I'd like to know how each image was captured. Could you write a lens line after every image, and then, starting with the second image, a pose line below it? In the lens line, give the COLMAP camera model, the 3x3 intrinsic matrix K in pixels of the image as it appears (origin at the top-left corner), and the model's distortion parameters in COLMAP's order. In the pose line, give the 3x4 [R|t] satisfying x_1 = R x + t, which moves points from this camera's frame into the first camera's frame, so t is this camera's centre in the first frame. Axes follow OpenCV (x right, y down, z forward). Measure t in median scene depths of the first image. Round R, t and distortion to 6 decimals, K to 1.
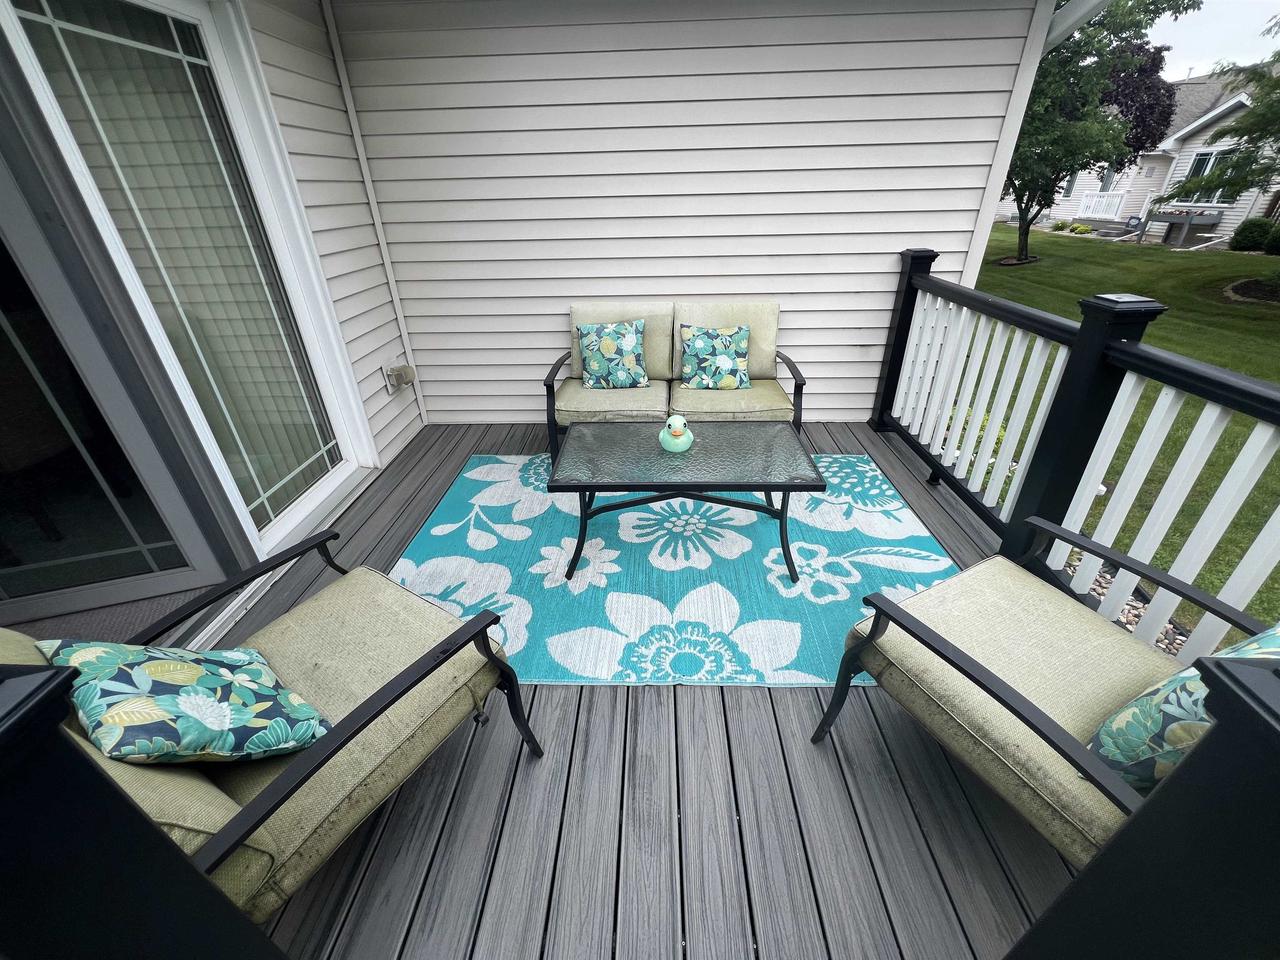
lens RADIAL K [[514.4, 0, 643.7], [0, 514.4, 472.0], [0, 0, 1]] dist [-0.000639, -0.000499]
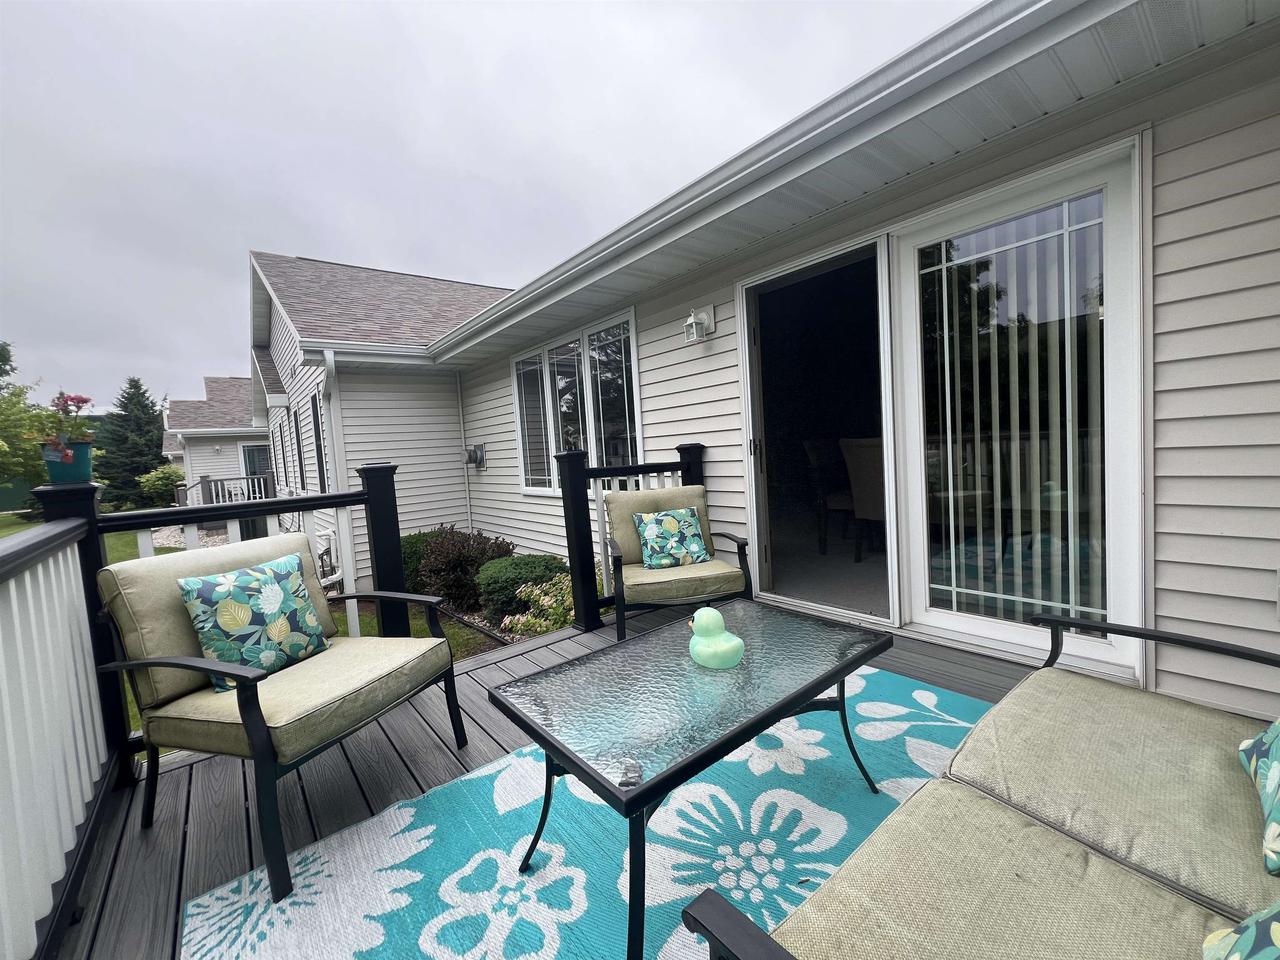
lens RADIAL K [[514.4, 0, 638.9], [0, 514.4, 479.7], [0, 0, 1]] dist [-0.000639, -0.000499]
pose [[-0.752168, 0.110295, -0.649676, 0.610112], [-0.246672, 0.867090, 0.432792, -0.580056], [0.611062, 0.485789, -0.624990, 1.387049]]
